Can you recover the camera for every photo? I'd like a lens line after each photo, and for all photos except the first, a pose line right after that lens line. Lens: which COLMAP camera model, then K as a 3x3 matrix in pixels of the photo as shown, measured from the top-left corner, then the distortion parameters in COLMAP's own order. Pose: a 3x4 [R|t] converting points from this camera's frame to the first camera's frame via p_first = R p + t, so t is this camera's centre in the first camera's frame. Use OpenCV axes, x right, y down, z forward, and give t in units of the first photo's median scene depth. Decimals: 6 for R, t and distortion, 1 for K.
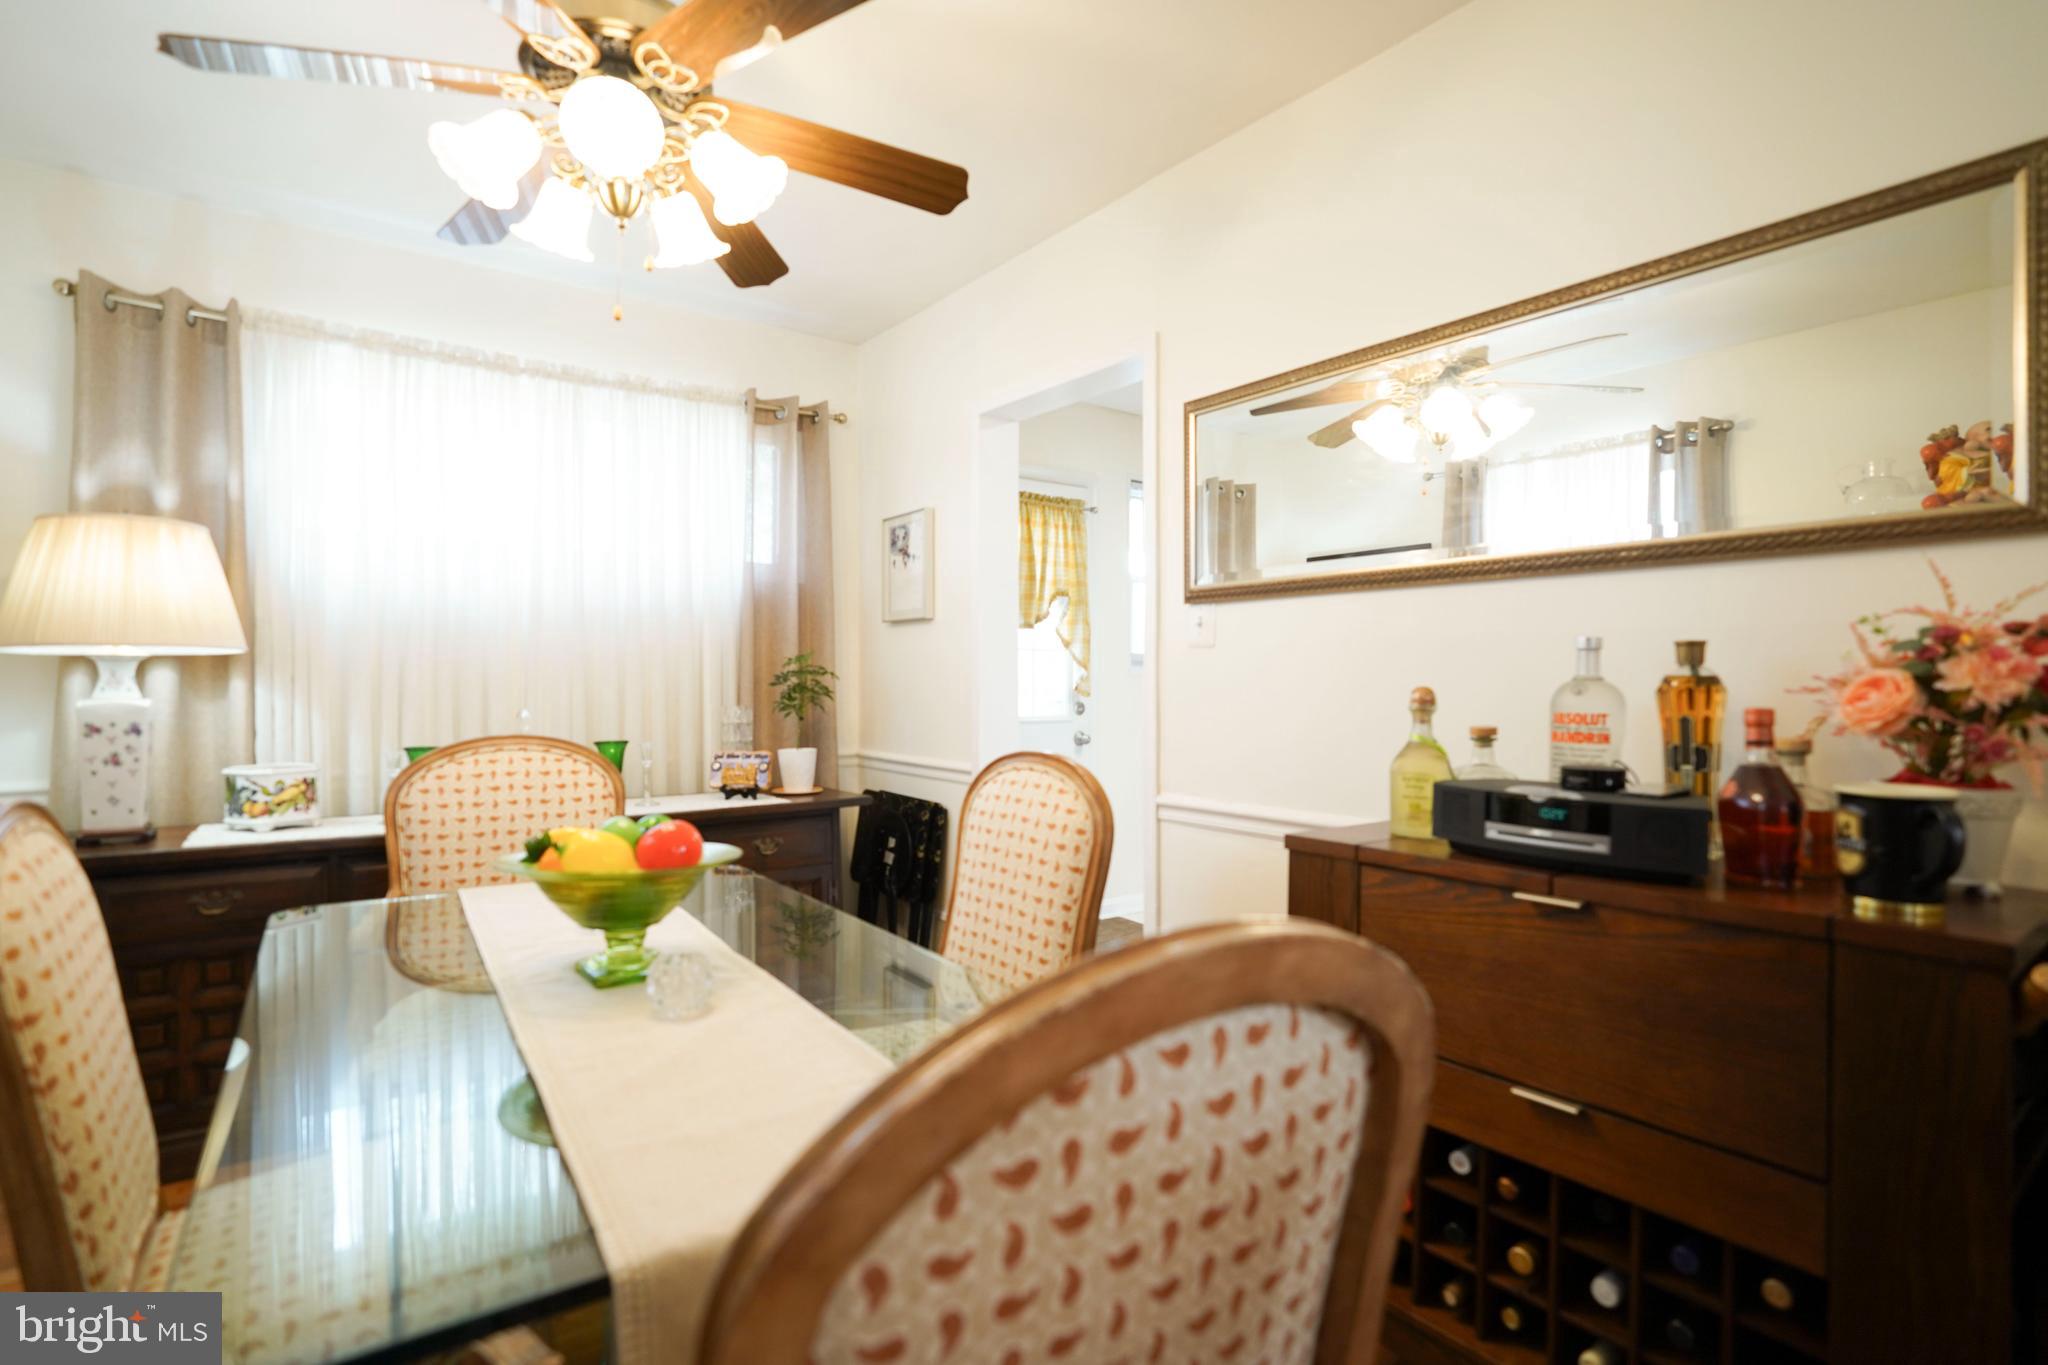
lens RADIAL K [[971.3, 0, 1007.1], [0, 971.3, 674.9], [0, 0, 1]] dist [-0.065499, 0.026233]
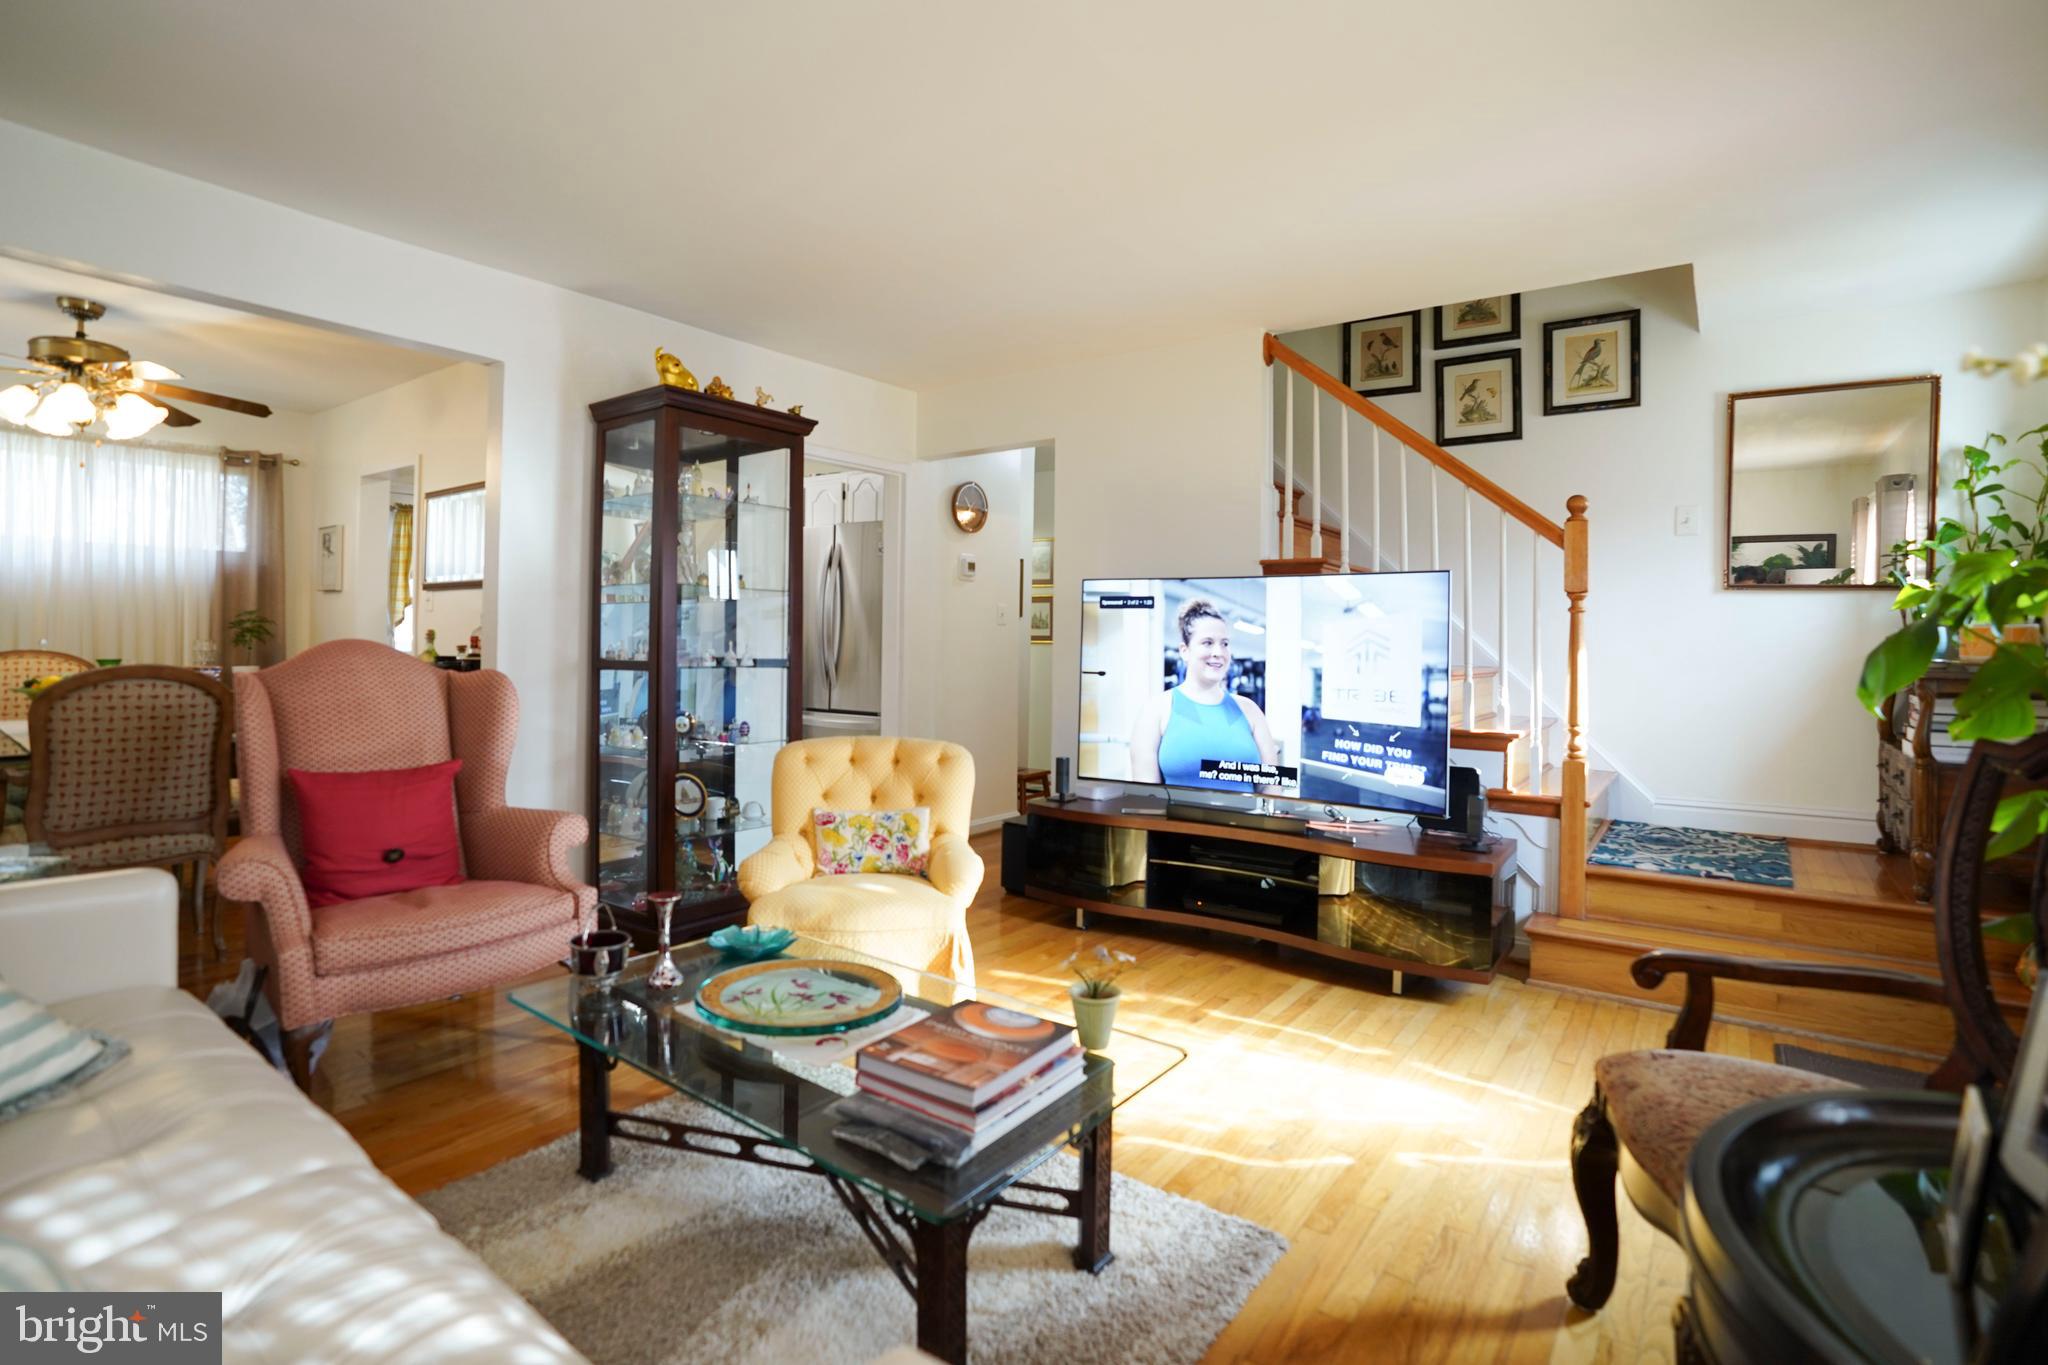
lens RADIAL K [[979.1, 0, 988.3], [0, 979.1, 643.0], [0, 0, 1]] dist [-0.061691, 0.025320]
pose [[0.960063, 0.014019, 0.279434, 0.802936], [-0.017300, 0.999807, 0.009277, -0.002021], [-0.279250, -0.013741, 0.960120, -1.364351]]
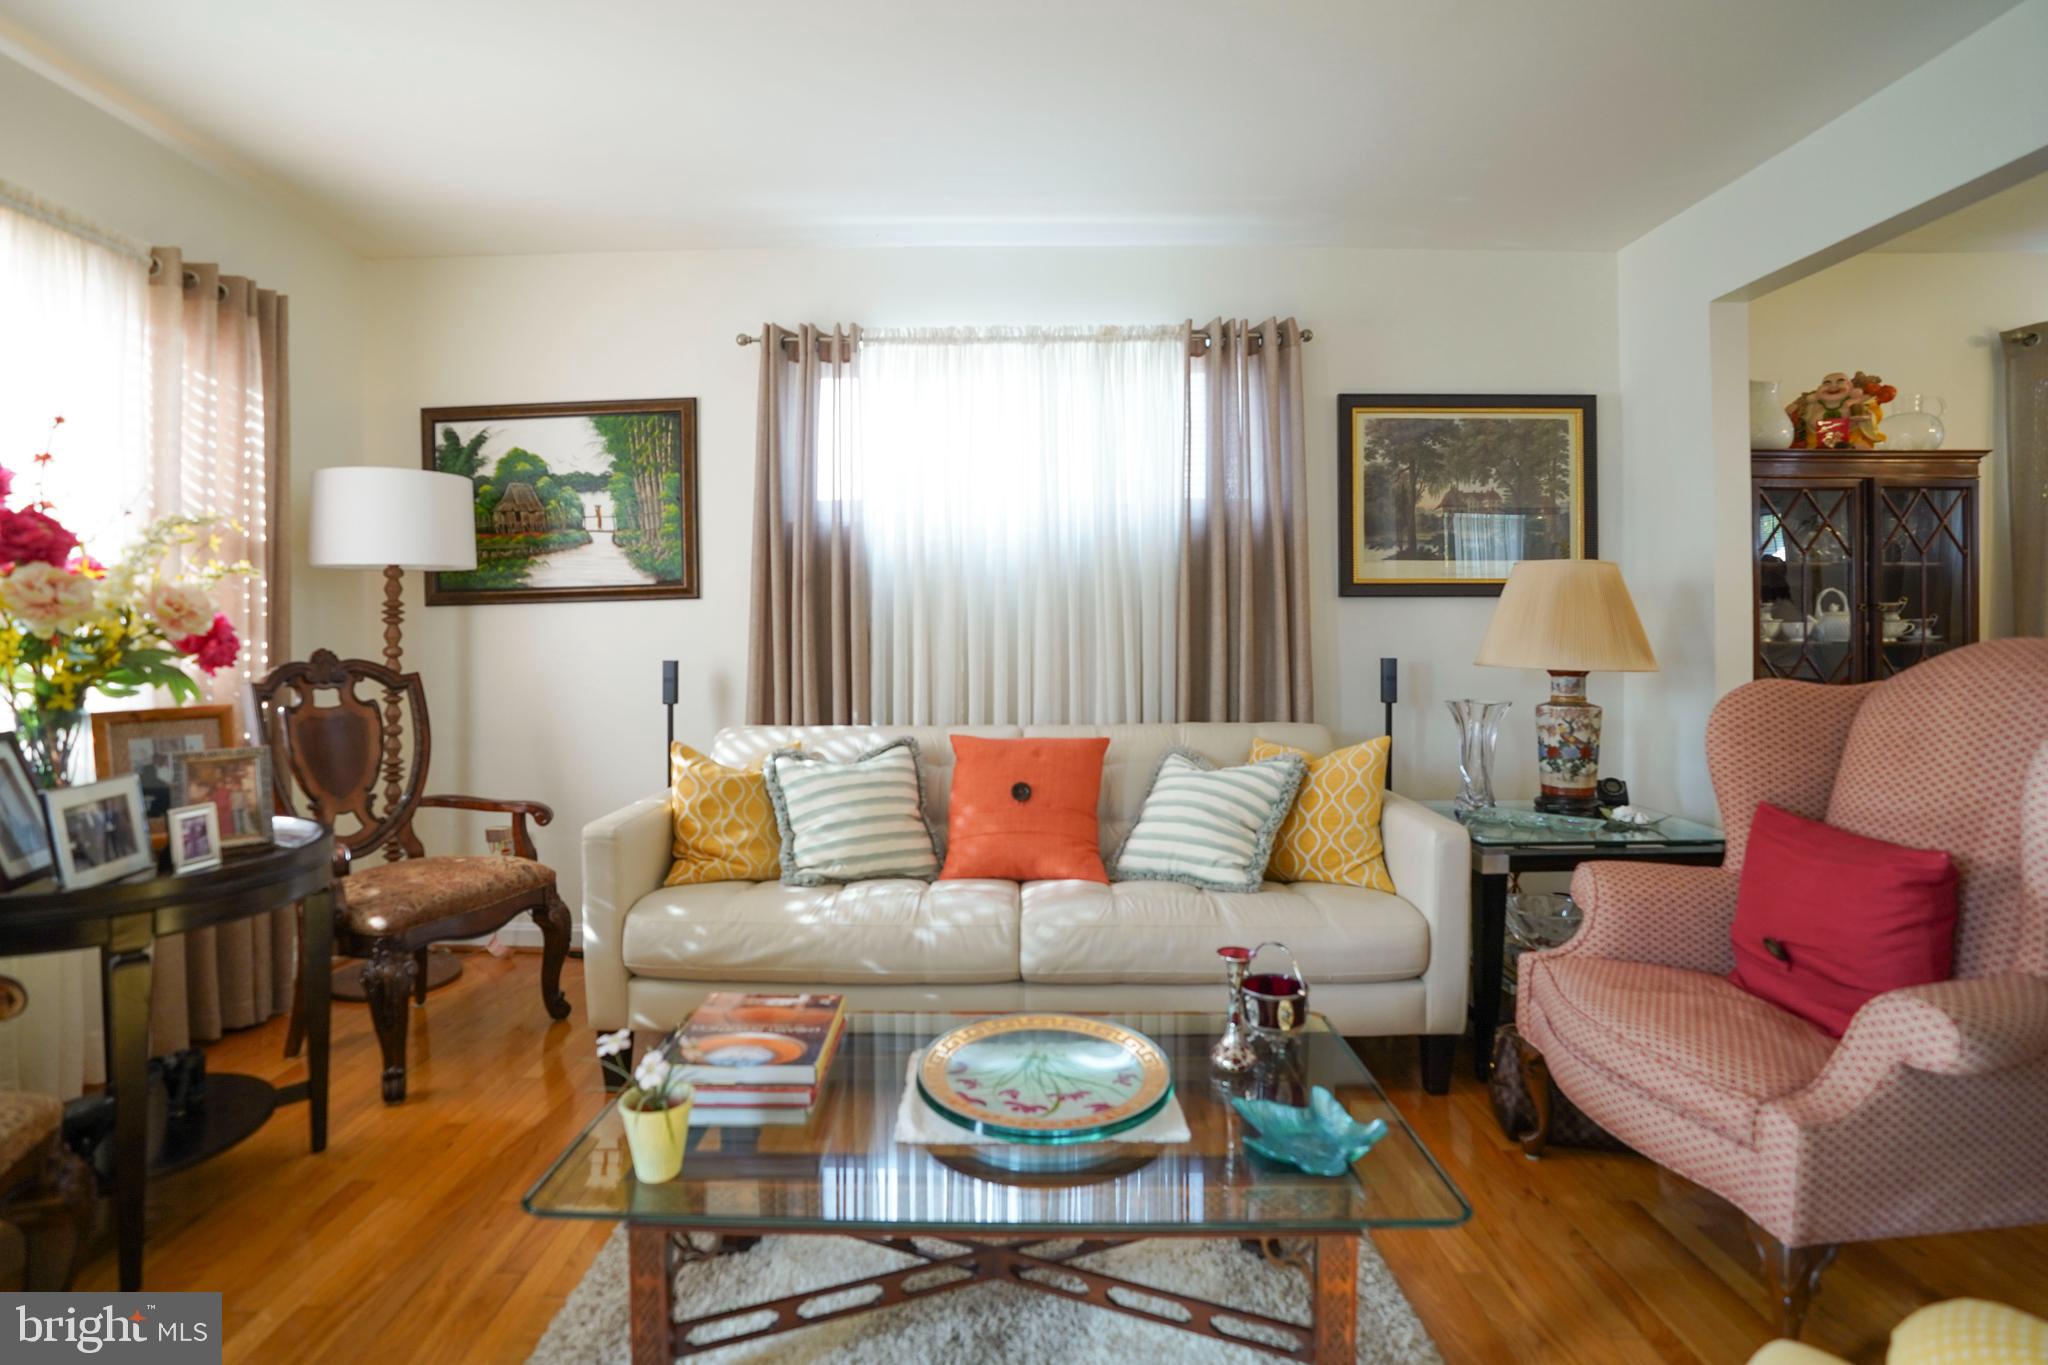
lens RADIAL K [[988.0, 0, 1004.6], [0, 988.0, 635.5], [0, 0, 1]] dist [-0.070816, 0.027542]
pose [[-0.590497, 0.004913, -0.807025, 1.436762], [0.004635, 0.999986, 0.002696, 0.009300], [0.807026, -0.002149, -0.590511, -0.158703]]
